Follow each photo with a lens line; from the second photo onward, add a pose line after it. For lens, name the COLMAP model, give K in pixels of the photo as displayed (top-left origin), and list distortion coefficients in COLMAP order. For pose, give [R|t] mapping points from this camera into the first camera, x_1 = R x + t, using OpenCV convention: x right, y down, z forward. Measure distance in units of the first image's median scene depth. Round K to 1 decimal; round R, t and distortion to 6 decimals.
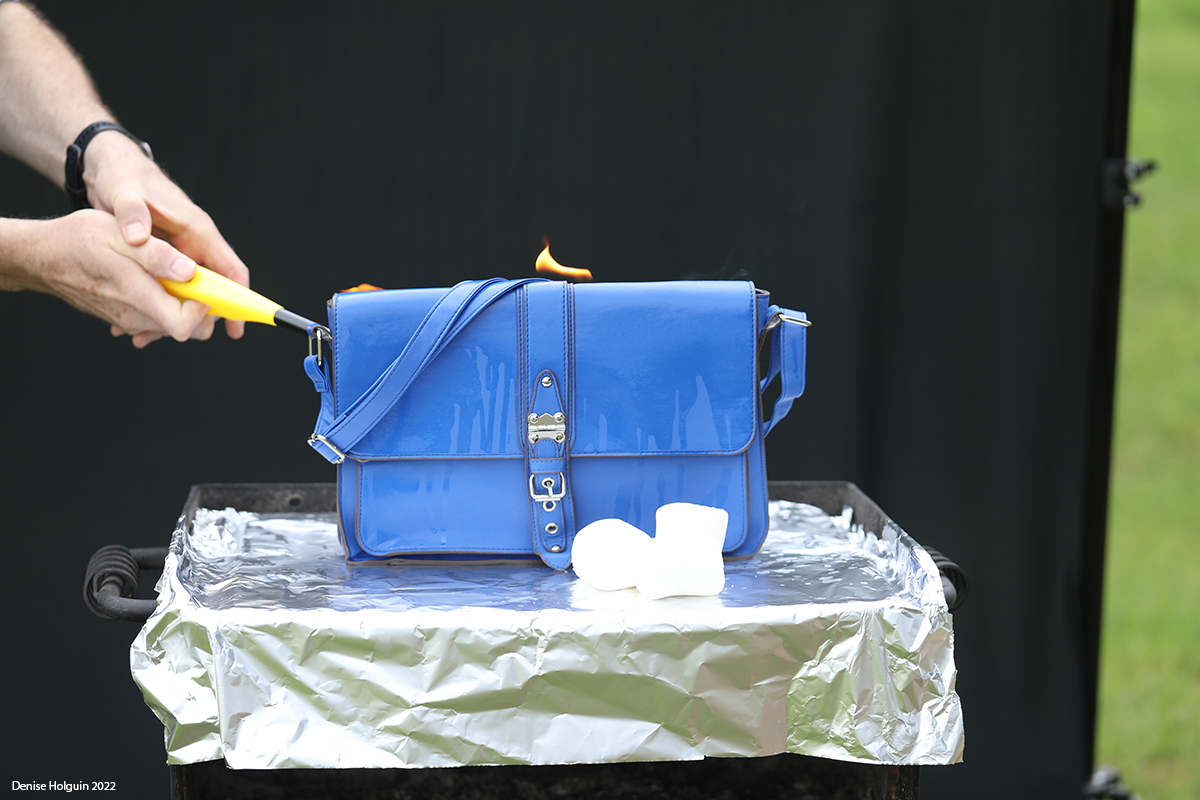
lens RADIAL K [[3478.3, 0, 600.0], [0, 3478.3, 400.0], [0, 0, 1]] dist [0.091472, 0.031829]
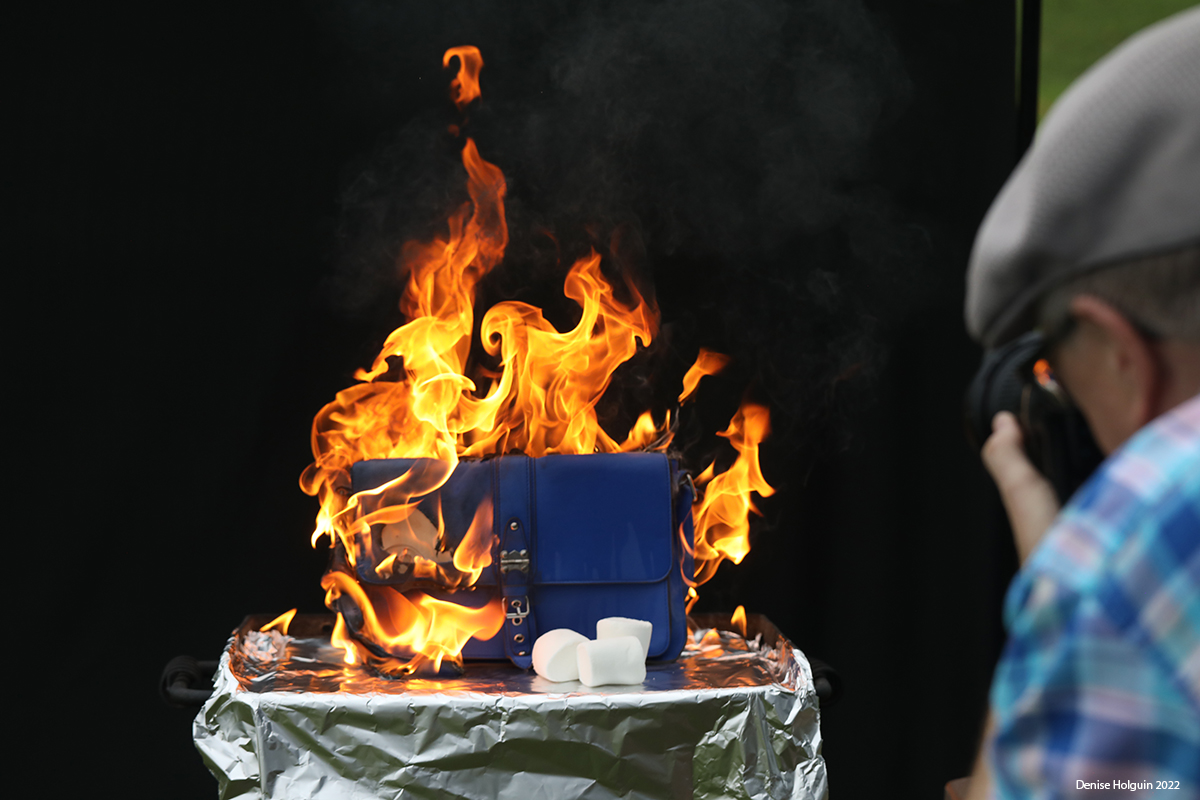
lens RADIAL K [[3516.4, 0, 600.0], [0, 3516.4, 400.0], [0, 0, 1]] dist [-0.026592, -0.052759]
pose [[0.999754, -0.004655, -0.021680, 0.048402], [0.002872, 0.996662, -0.081588, 0.058269], [0.021988, 0.081505, 0.996430, -0.331217]]
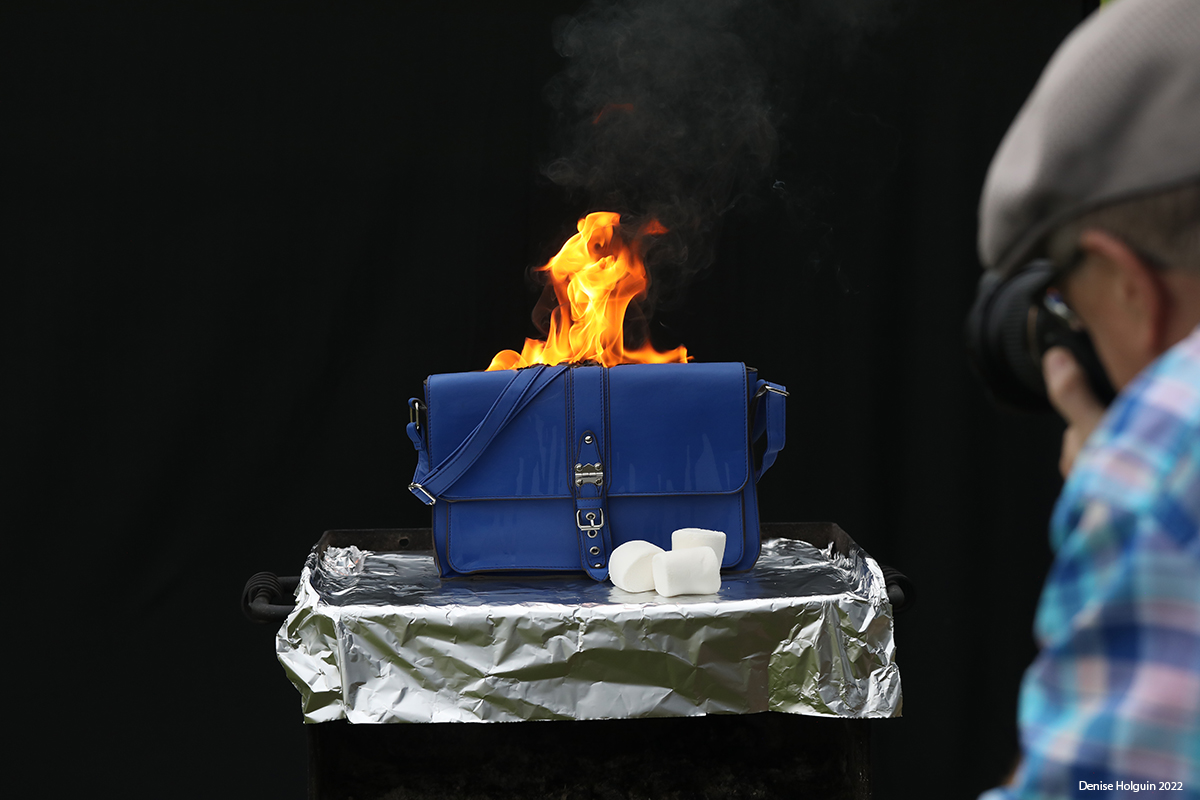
lens RADIAL K [[3478.3, 0, 600.0], [0, 3478.3, 400.0], [0, 0, 1]] dist [0.091472, 0.031829]
pose [[0.998945, -0.015446, -0.043246, 0.048909], [0.012968, 0.998289, -0.057019, 0.058257], [0.044053, 0.056398, 0.997436, -0.334413]]
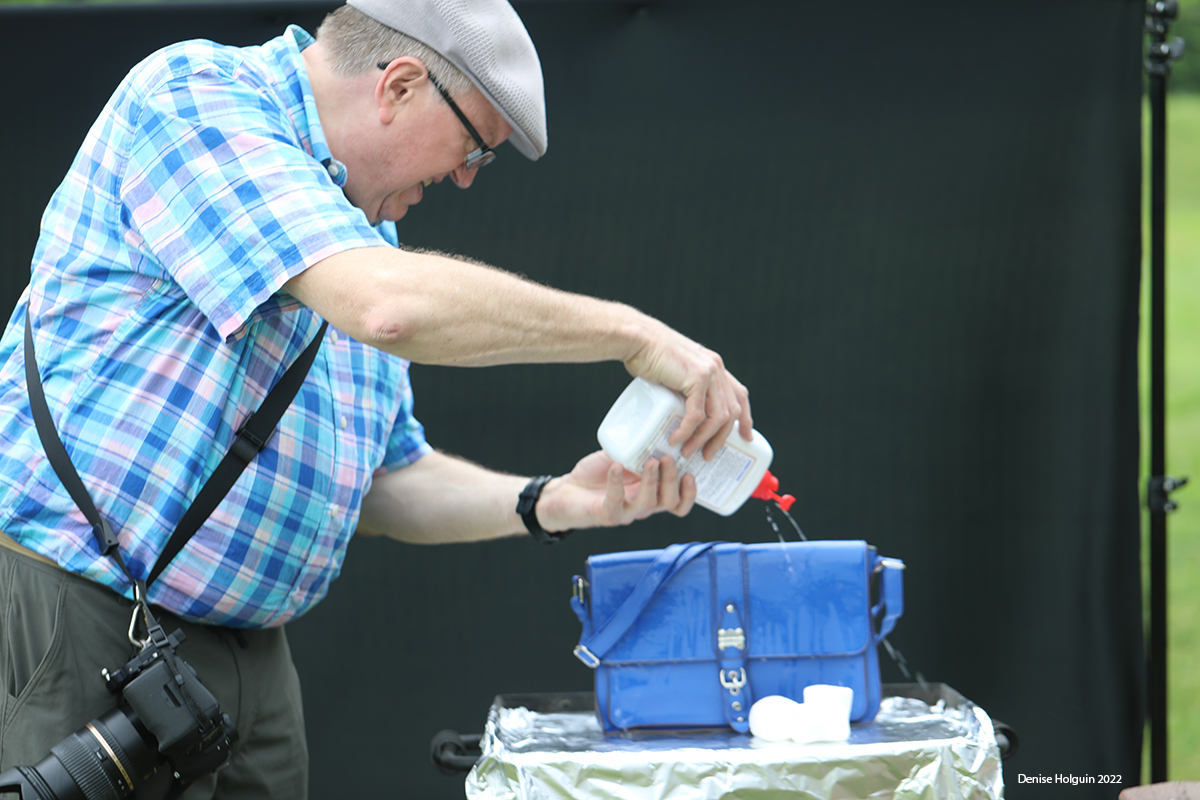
lens RADIAL K [[3478.3, 0, 600.0], [0, 3478.3, 400.0], [0, 0, 1]] dist [0.091472, 0.031829]
pose [[0.997637, -0.030718, -0.061460, 0.025334], [0.023240, 0.992635, -0.118892, 0.088358], [0.064660, 0.117183, 0.991003, -0.552174]]
